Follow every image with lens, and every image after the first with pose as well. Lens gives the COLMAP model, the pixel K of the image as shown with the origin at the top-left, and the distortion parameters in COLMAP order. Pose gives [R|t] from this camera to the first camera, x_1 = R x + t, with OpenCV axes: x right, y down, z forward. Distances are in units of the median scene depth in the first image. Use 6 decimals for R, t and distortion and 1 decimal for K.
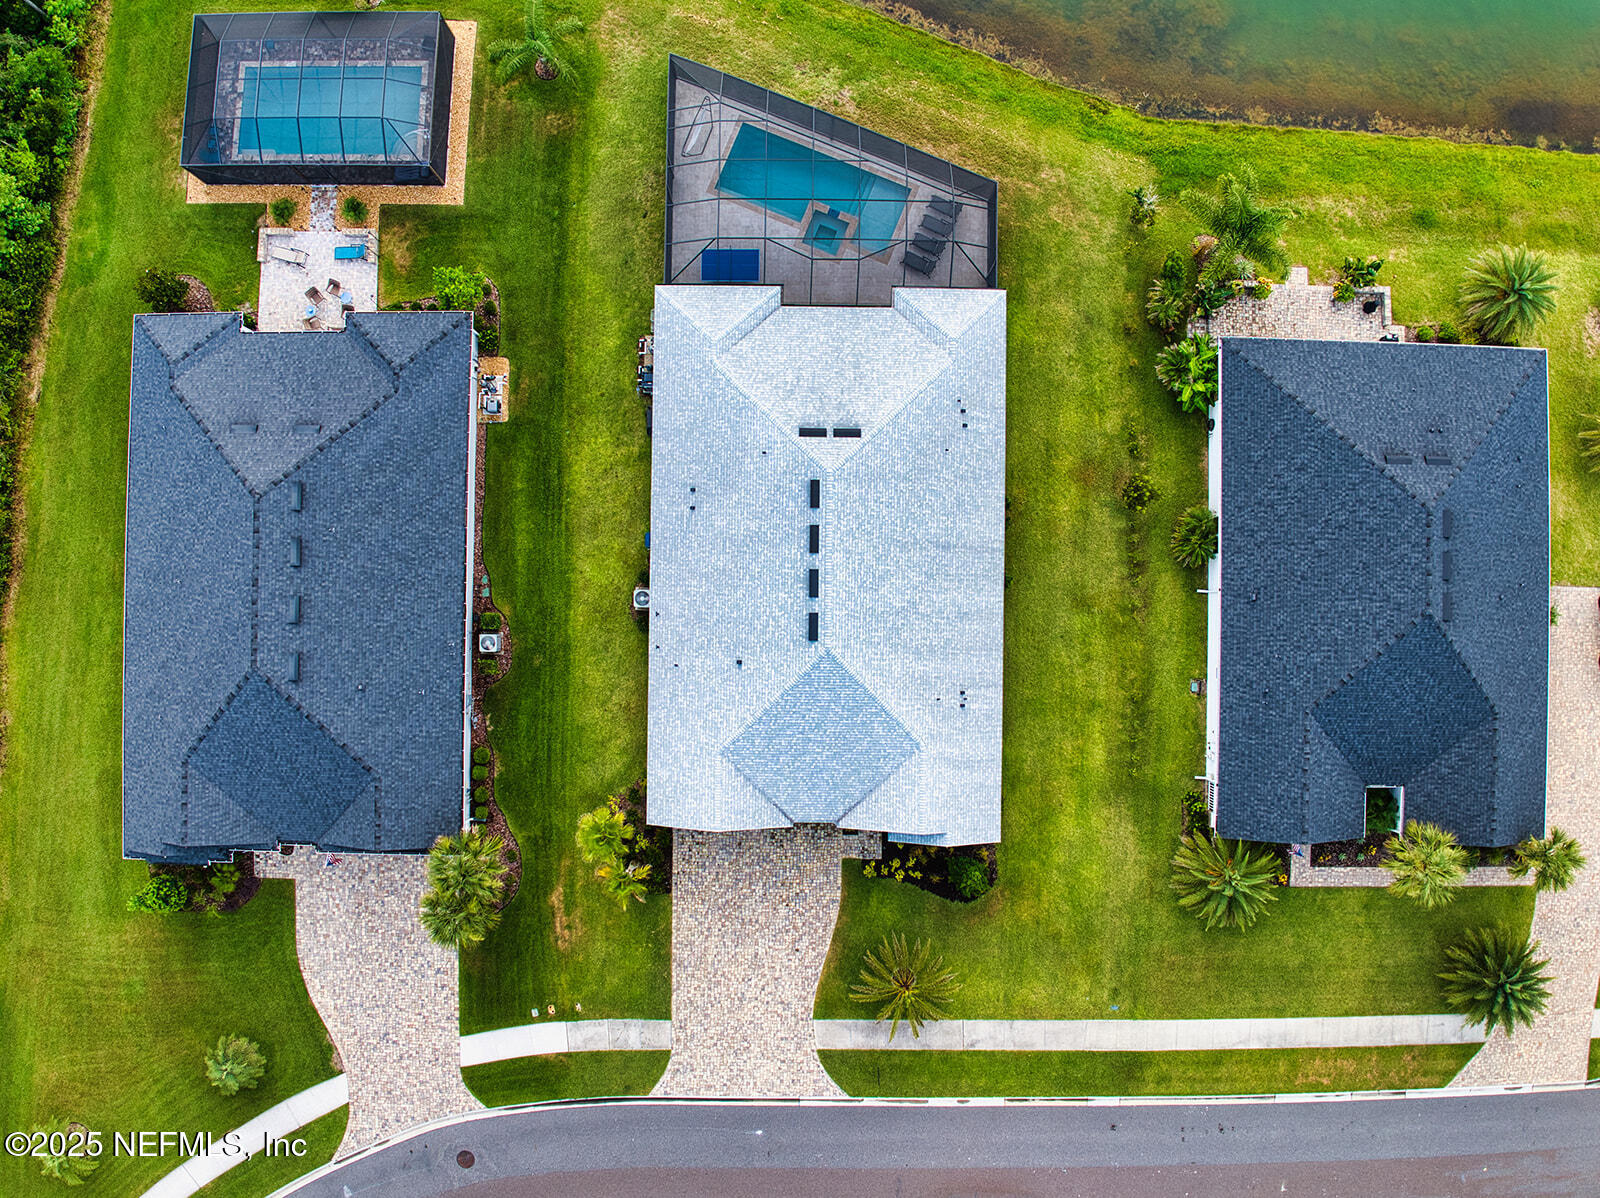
lens RADIAL K [[1136.4, 0, 813.5], [0, 1136.4, 595.5], [0, 0, 1]] dist [-0.065954, -0.042369]
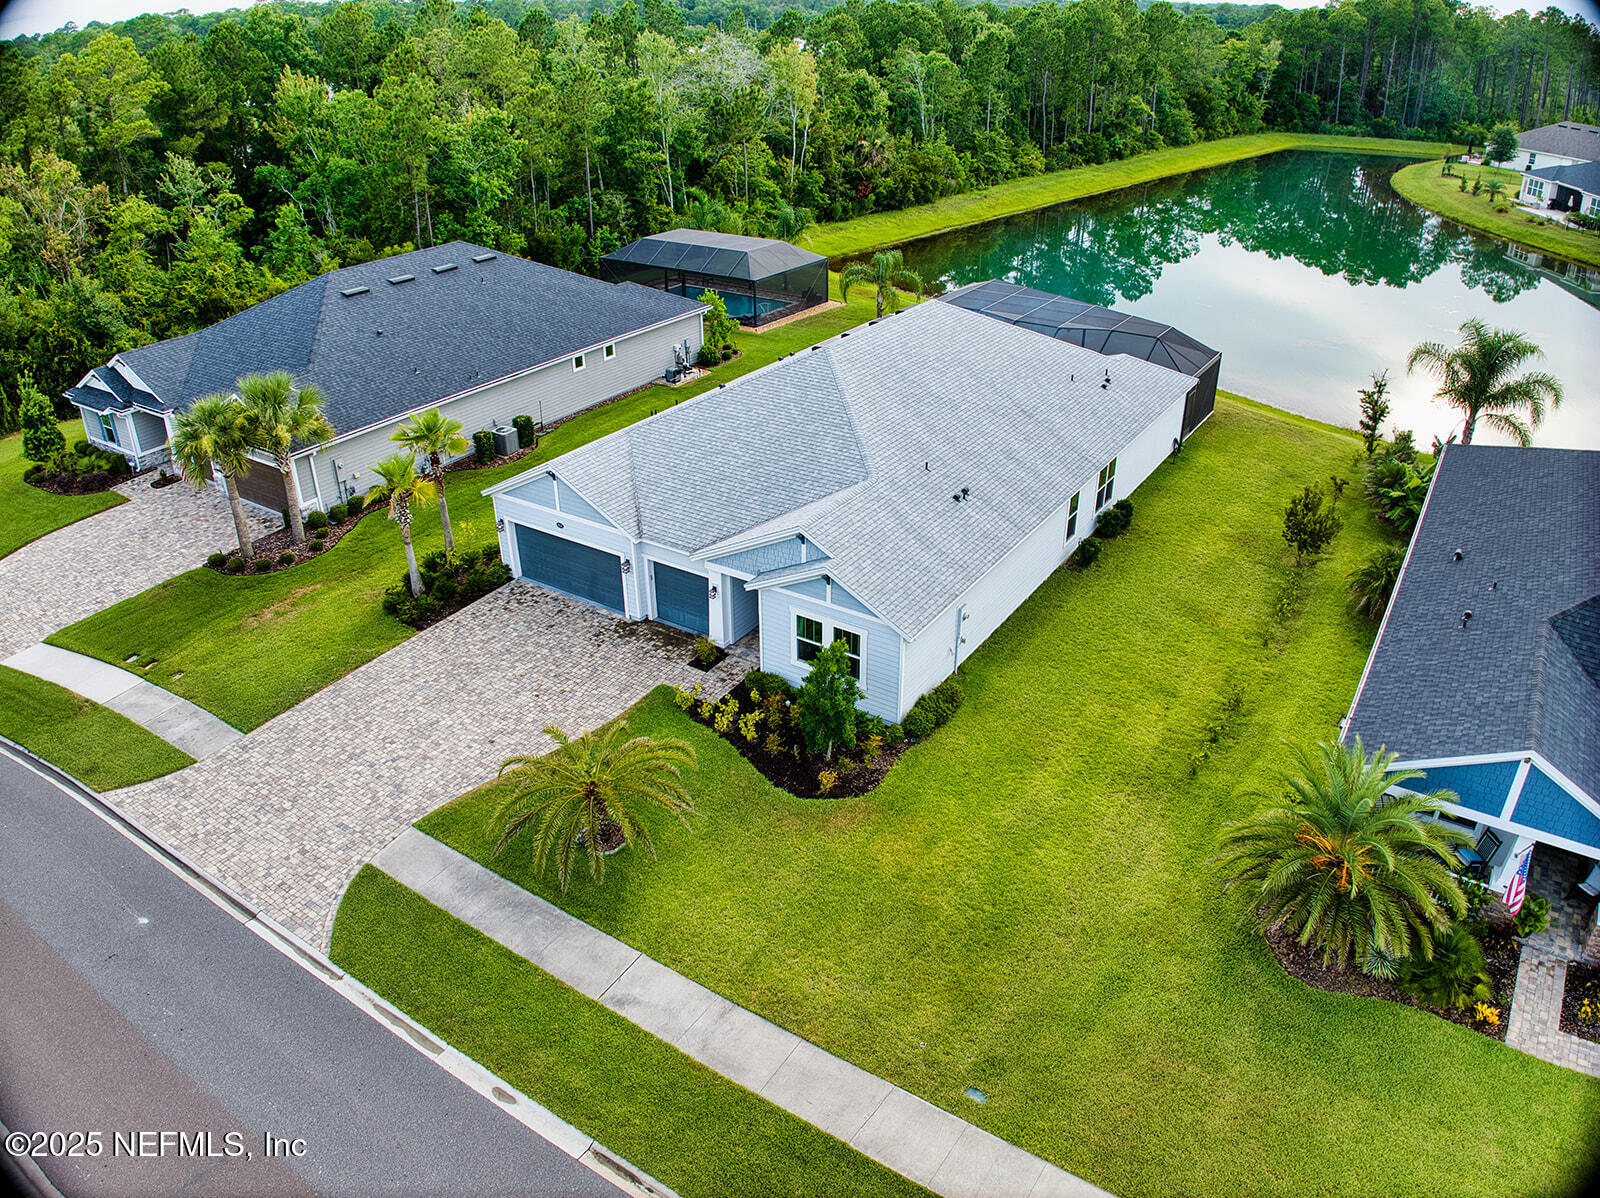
lens RADIAL K [[1099.7, 0, 829.1], [0, 1099.7, 596.6], [0, 0, 1]] dist [-0.081506, -0.038047]
pose [[0.853090, 0.246066, -0.460097, 0.353126], [-0.521094, 0.446476, -0.727406, 0.583878], [0.026432, 0.860297, 0.509108, 0.673960]]
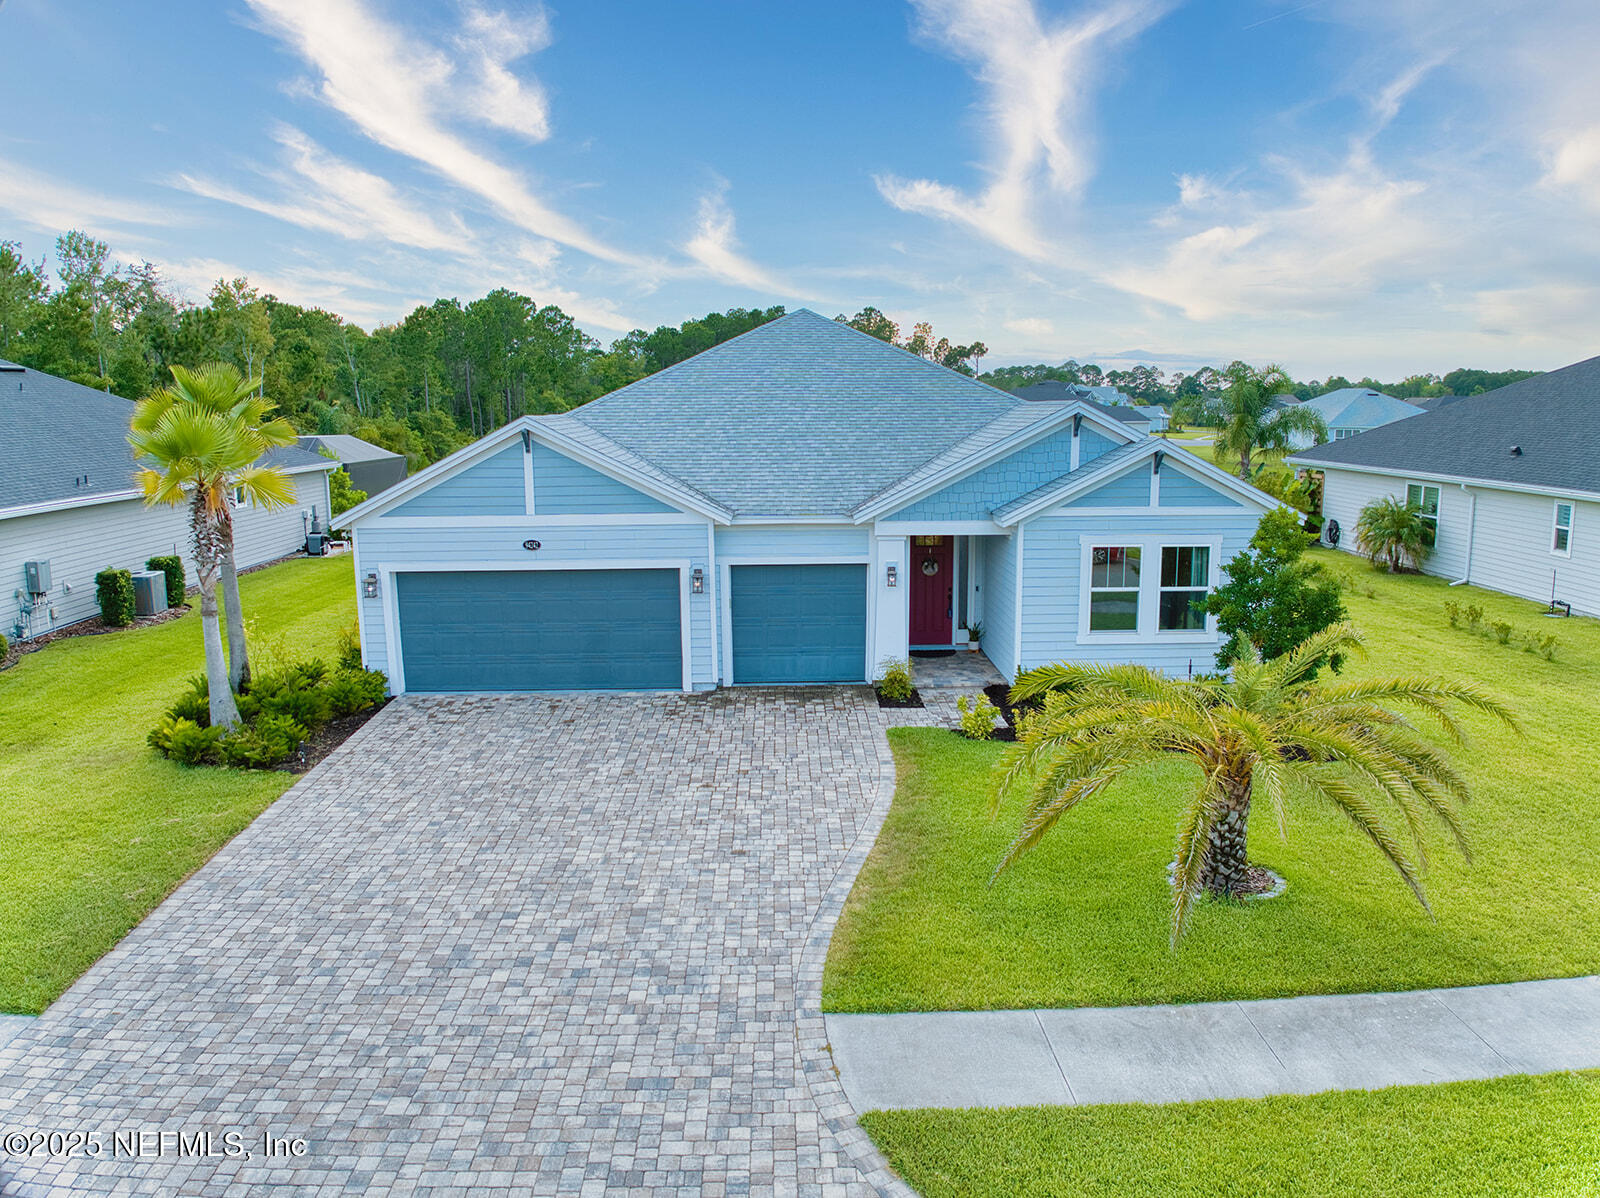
lens RADIAL K [[1136.4, 0, 813.5], [0, 1136.4, 595.5], [0, 0, 1]] dist [-0.065954, -0.042369]
pose [[0.998725, -0.024335, 0.044237, -0.008175], [0.048323, 0.206864, -0.977176, 0.536674], [0.014629, 0.978067, 0.207776, 0.899234]]
